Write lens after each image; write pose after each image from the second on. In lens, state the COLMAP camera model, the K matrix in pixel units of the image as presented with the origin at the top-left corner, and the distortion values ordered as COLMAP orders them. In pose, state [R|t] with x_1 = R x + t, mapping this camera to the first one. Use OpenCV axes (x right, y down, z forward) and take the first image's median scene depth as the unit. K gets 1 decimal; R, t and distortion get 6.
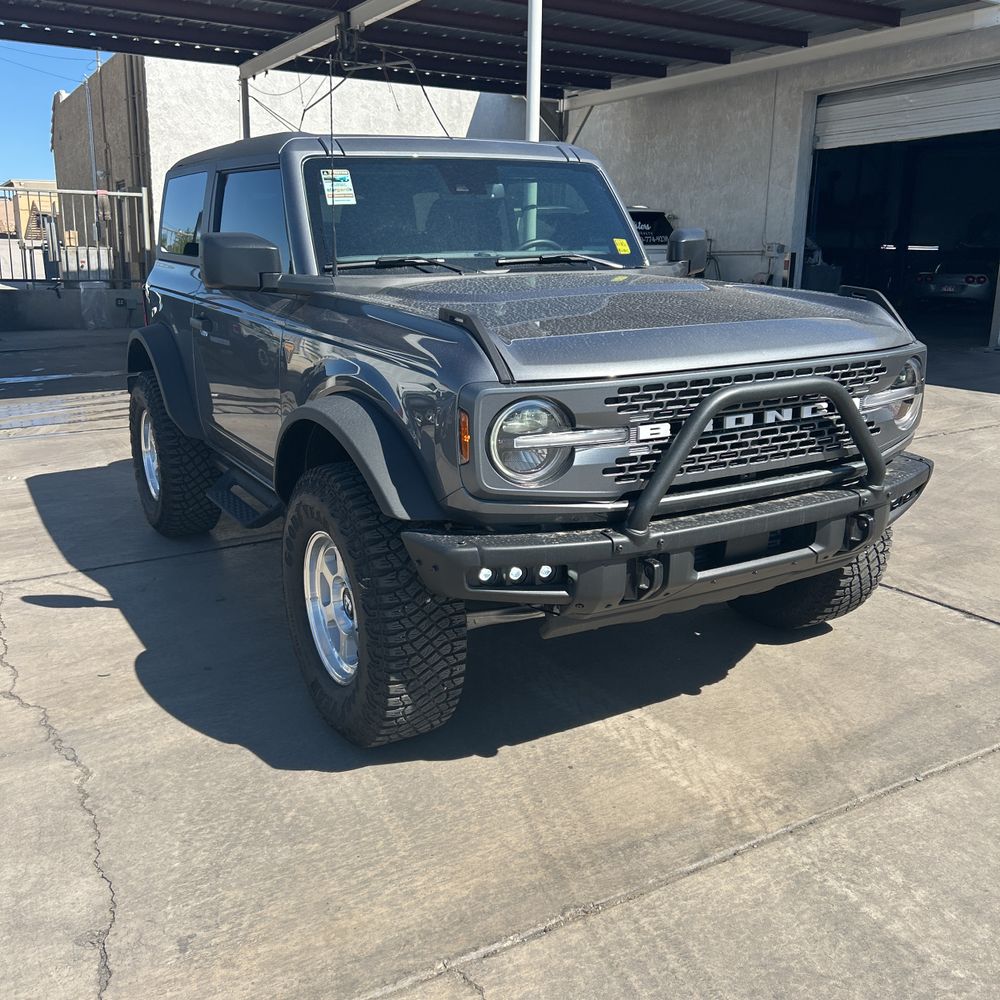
lens RADIAL K [[1013.7, 0, 496.6], [0, 1013.7, 496.0], [0, 0, 1]] dist [0.040274, -0.030502]
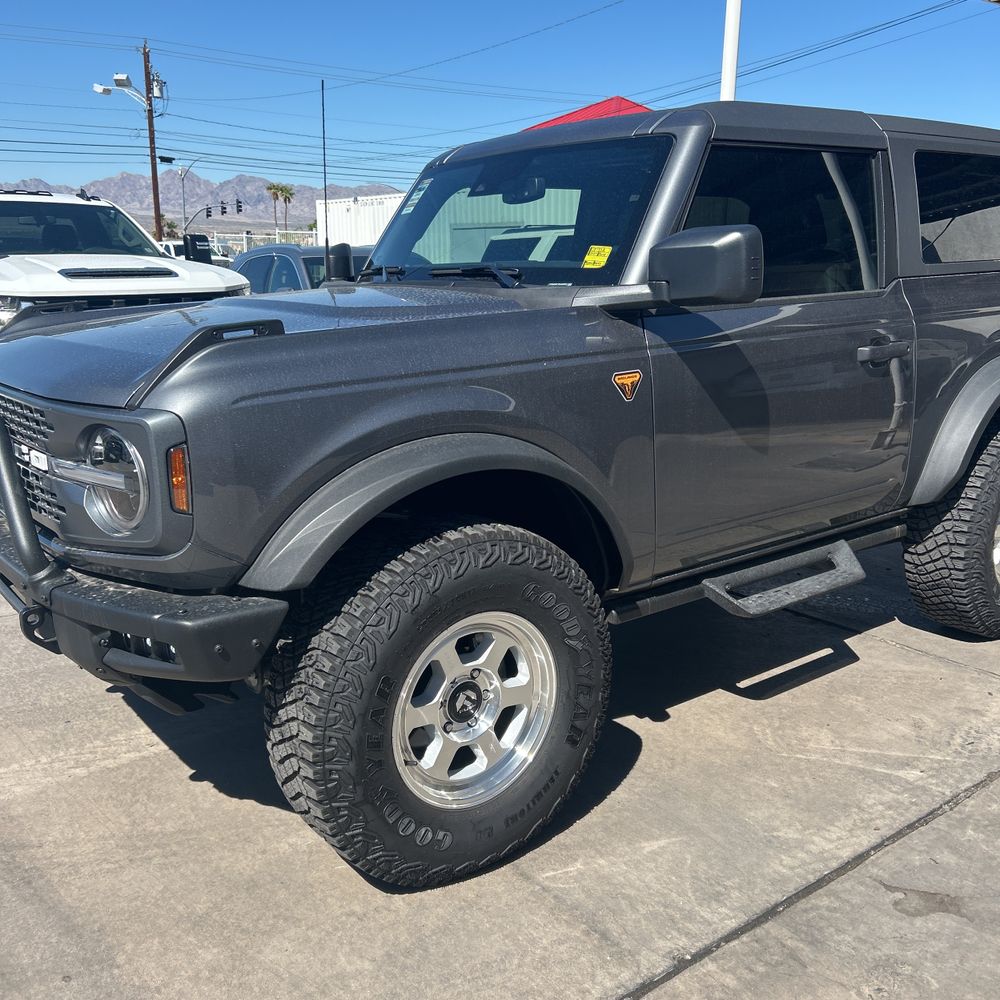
lens RADIAL K [[1004.6, 0, 517.3], [0, 1004.6, 511.9], [0, 0, 1]] dist [0.047554, -0.057282]
pose [[0.134887, 0.251321, -0.958459, 0.972337], [-0.243533, 0.946037, 0.213790, -0.260383], [0.960467, 0.204579, 0.188813, 1.035193]]
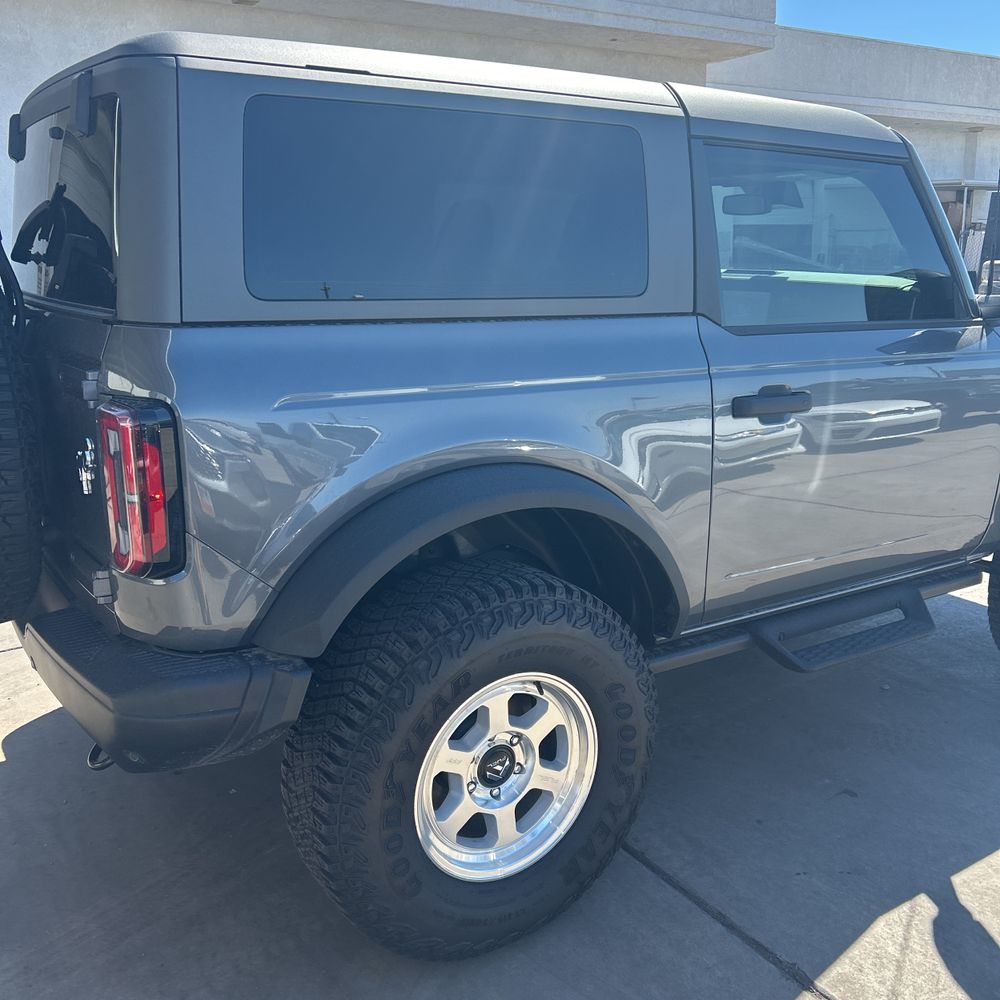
lens RADIAL K [[1030.8, 0, 500.0], [0, 1030.8, 500.0], [0, 0, 1]] dist [0.031600, -0.020100]
pose [[-0.079498, -0.230679, 0.969777, -1.093005], [0.248836, 0.937465, 0.243391, -0.380688], [-0.965277, 0.260665, -0.017125, 1.488012]]
